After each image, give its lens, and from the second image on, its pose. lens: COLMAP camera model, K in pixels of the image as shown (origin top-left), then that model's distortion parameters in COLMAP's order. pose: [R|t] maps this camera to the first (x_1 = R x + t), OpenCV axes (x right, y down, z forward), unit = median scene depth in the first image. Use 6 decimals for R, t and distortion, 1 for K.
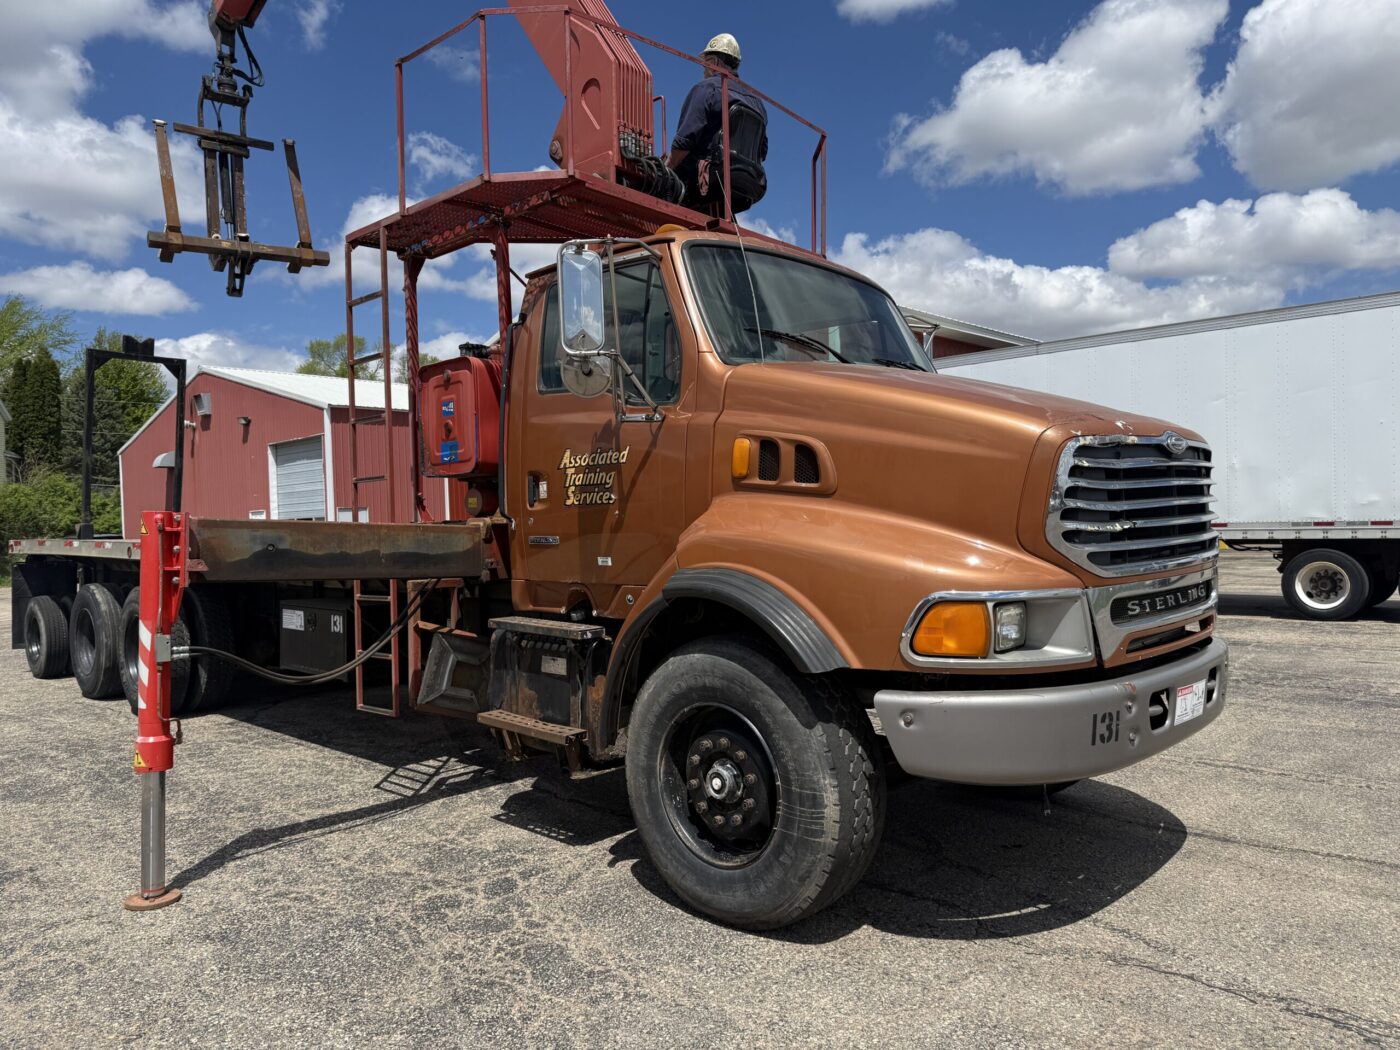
lens RADIAL K [[976.2, 0, 731.7], [0, 976.2, 508.8], [0, 0, 1]] dist [0.001623, -0.068806]
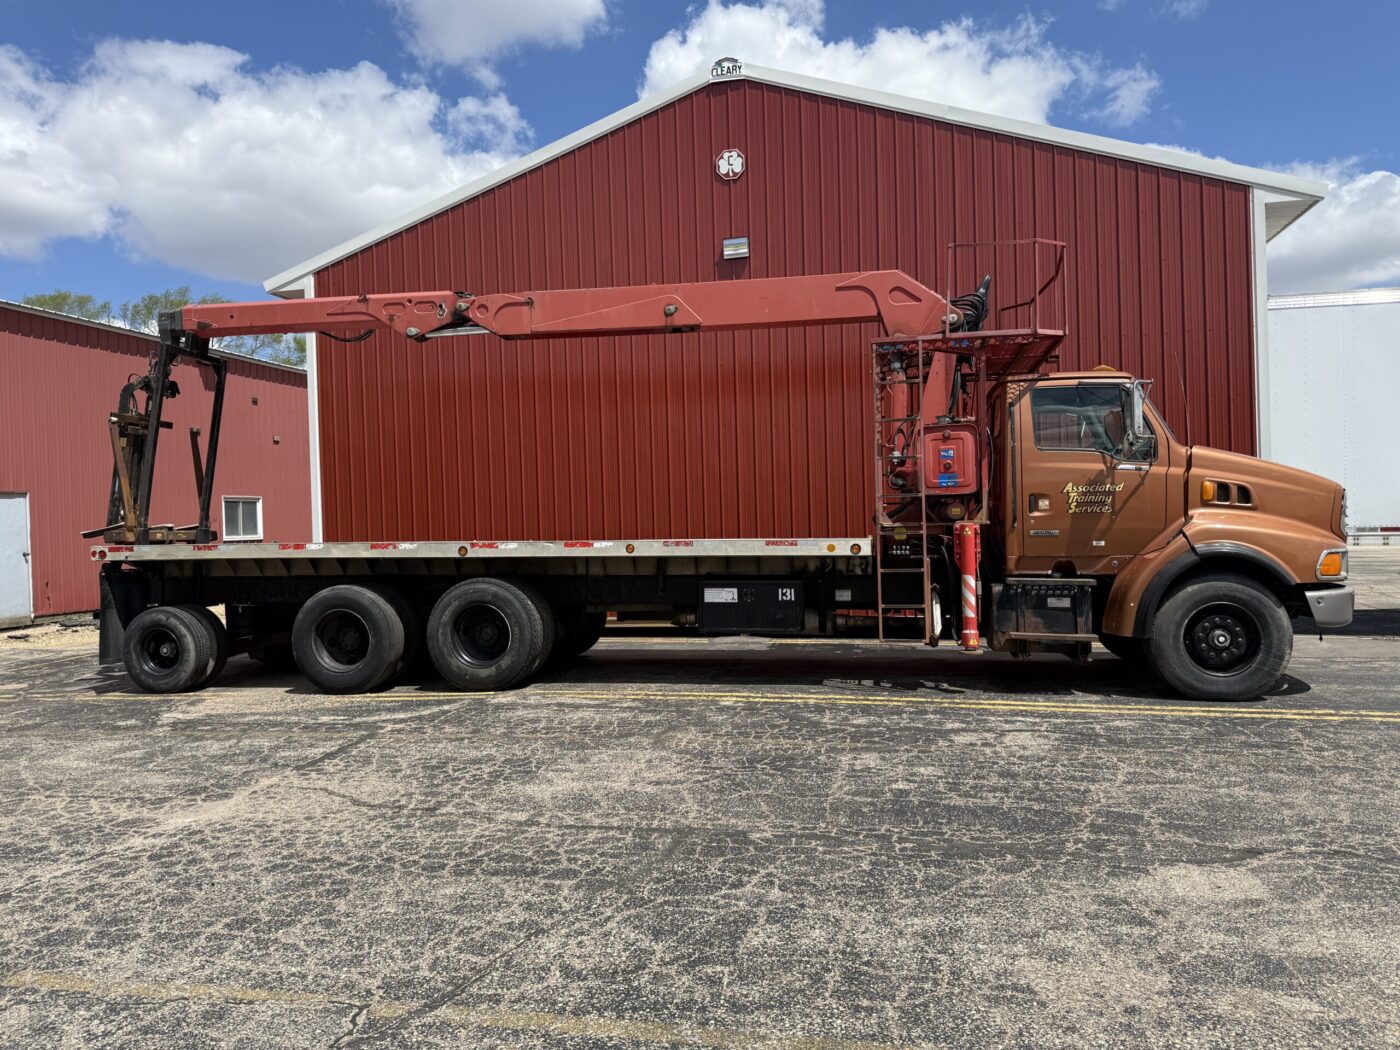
lens RADIAL K [[976.9, 0, 705.8], [0, 976.9, 524.9], [0, 0, 1]] dist [-0.000717, -0.003730]
pose [[0.853487, 0.012286, 0.520969, -2.085253], [-0.006776, 0.999899, -0.012480, 0.056015], [-0.521069, 0.007122, 0.853485, -0.247491]]
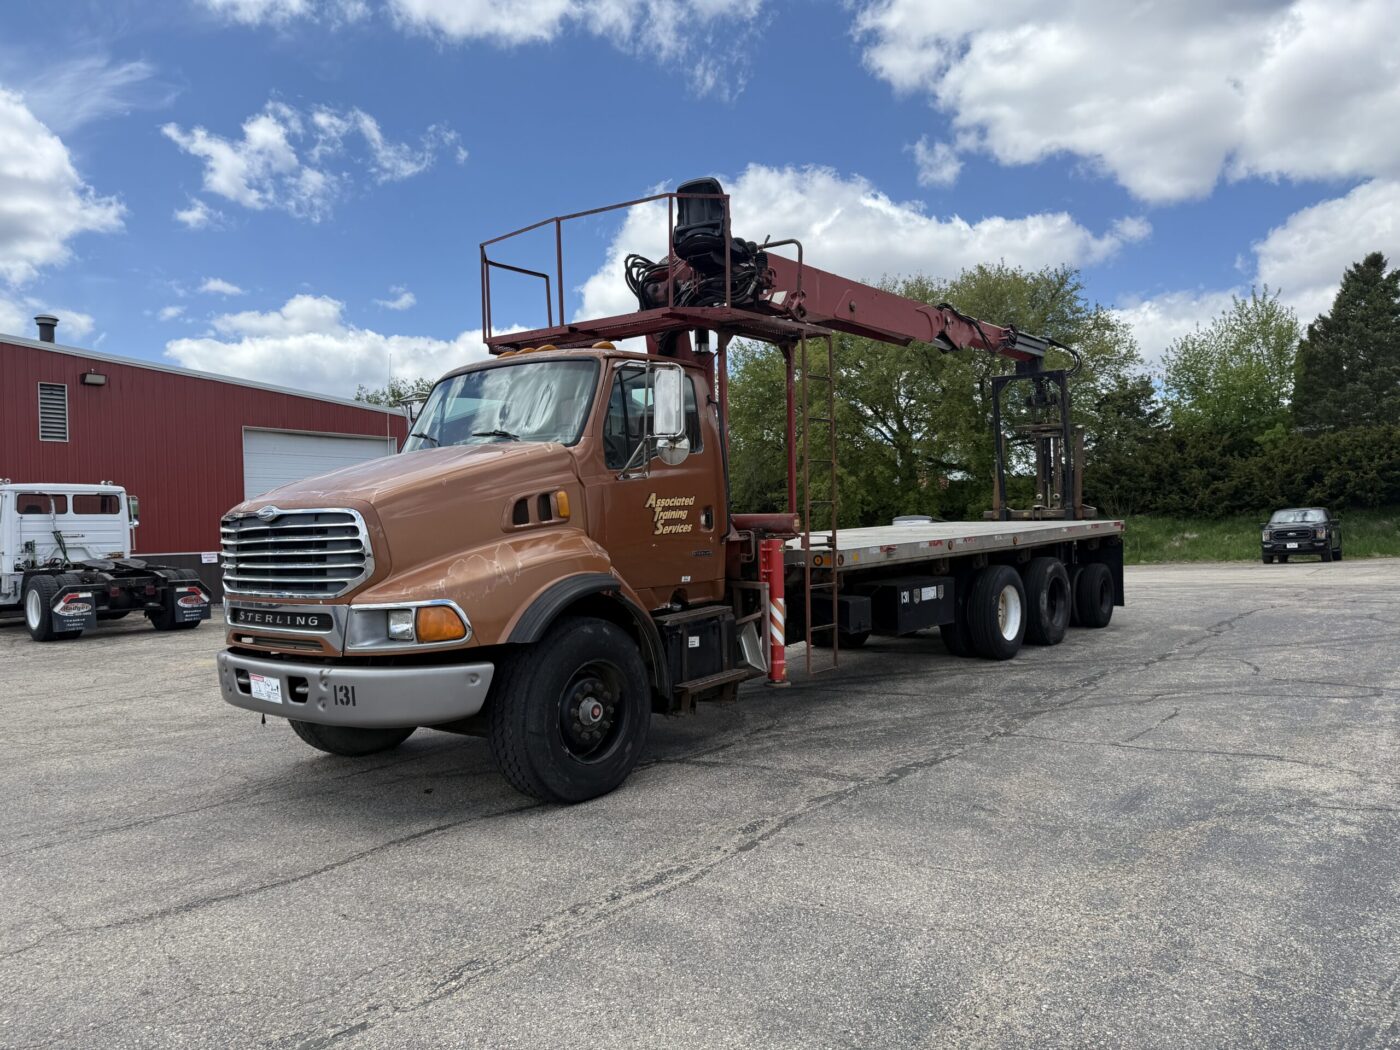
lens RADIAL K [[978.6, 0, 698.2], [0, 978.6, 519.4], [0, 0, 1]] dist [0.071955, -0.103724]
pose [[0.045957, 0.029359, -0.998512, 2.008397], [0.033145, 0.998973, 0.030898, -0.085758], [0.998393, -0.034515, 0.044937, 1.603719]]
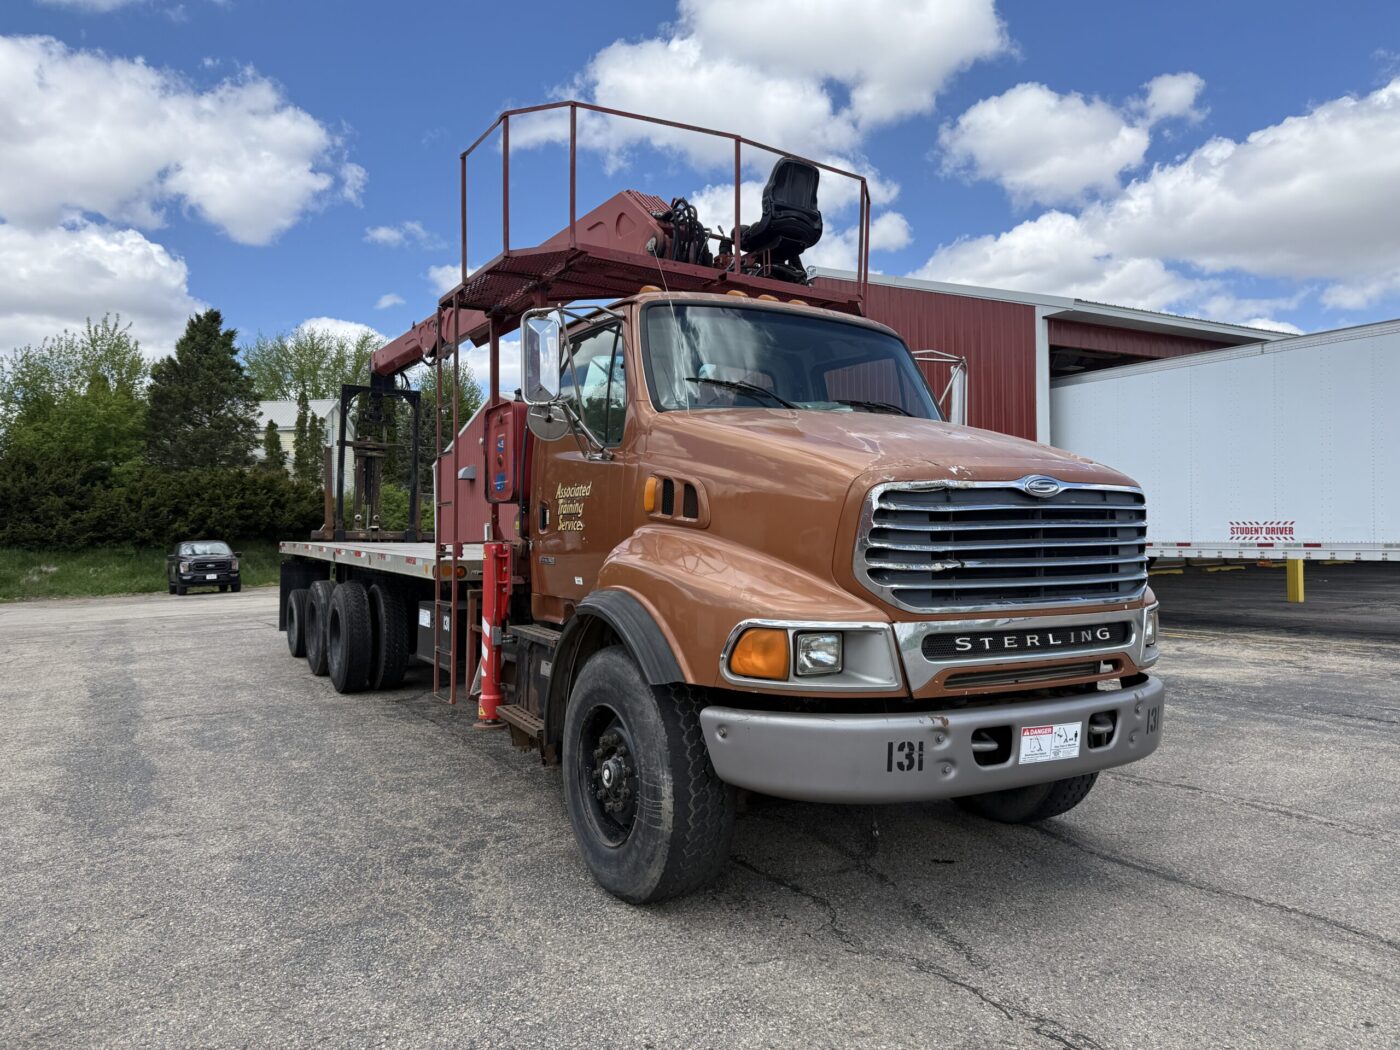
lens RADIAL K [[978.6, 0, 698.2], [0, 978.6, 519.4], [0, 0, 1]] dist [0.071955, -0.103724]
pose [[0.951588, 0.023164, -0.306504, 0.432414], [-0.025044, 0.999684, -0.002201, -0.022141], [0.306356, 0.009771, 0.951867, -0.089340]]
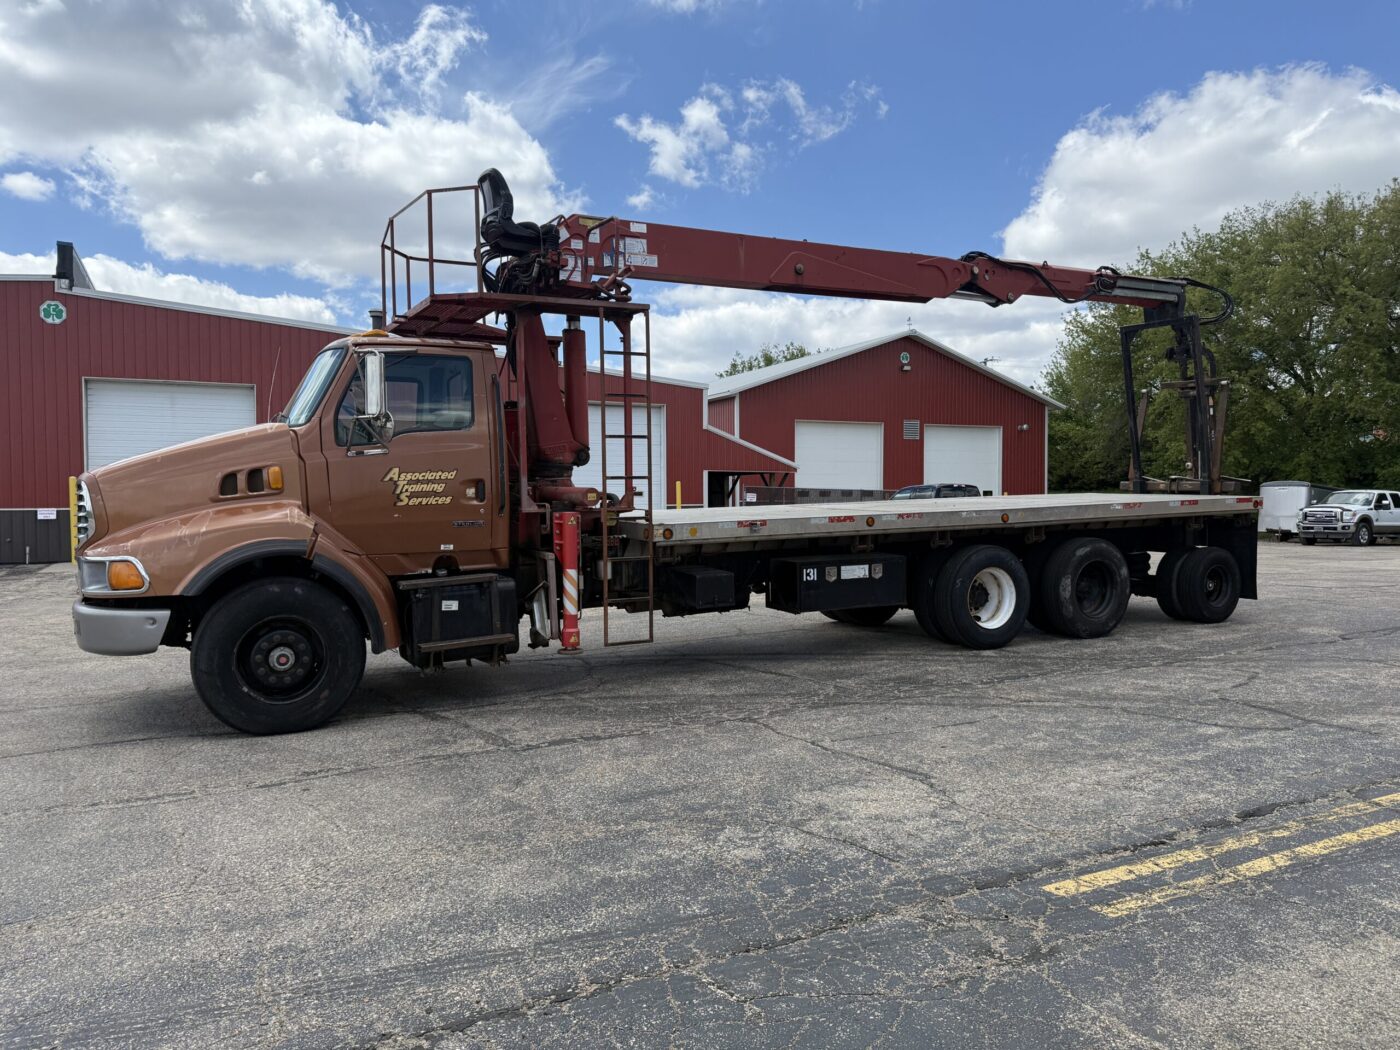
lens RADIAL K [[980.4, 0, 700.0], [0, 980.4, 525.0], [0, 0, 1]] dist [0.072788, -0.083012]
pose [[-0.357716, 0.071663, -0.931076, 1.849441], [0.030150, 0.997418, 0.065186, -0.077587], [0.933343, -0.004754, -0.358953, 2.864431]]
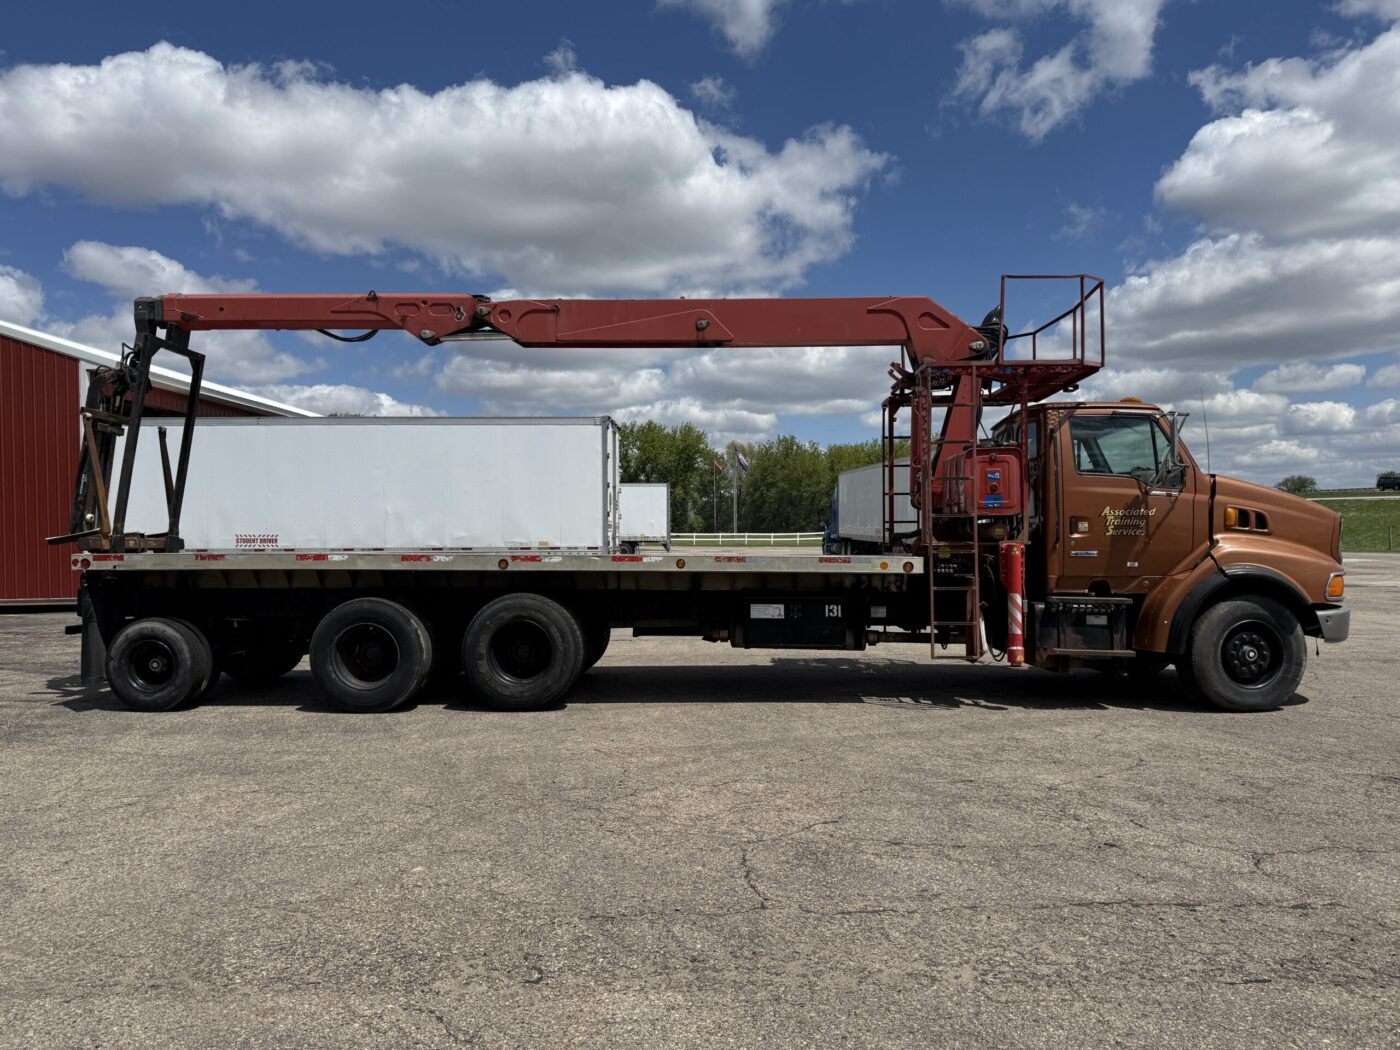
lens RADIAL K [[988.5, 0, 692.0], [0, 988.5, 525.3], [0, 0, 1]] dist [-0.008363, -0.007852]
pose [[0.771349, 0.035031, 0.635448, -2.498942], [-0.021085, 0.999342, -0.029498, 0.062761], [-0.636064, 0.009355, 0.771580, 0.025568]]
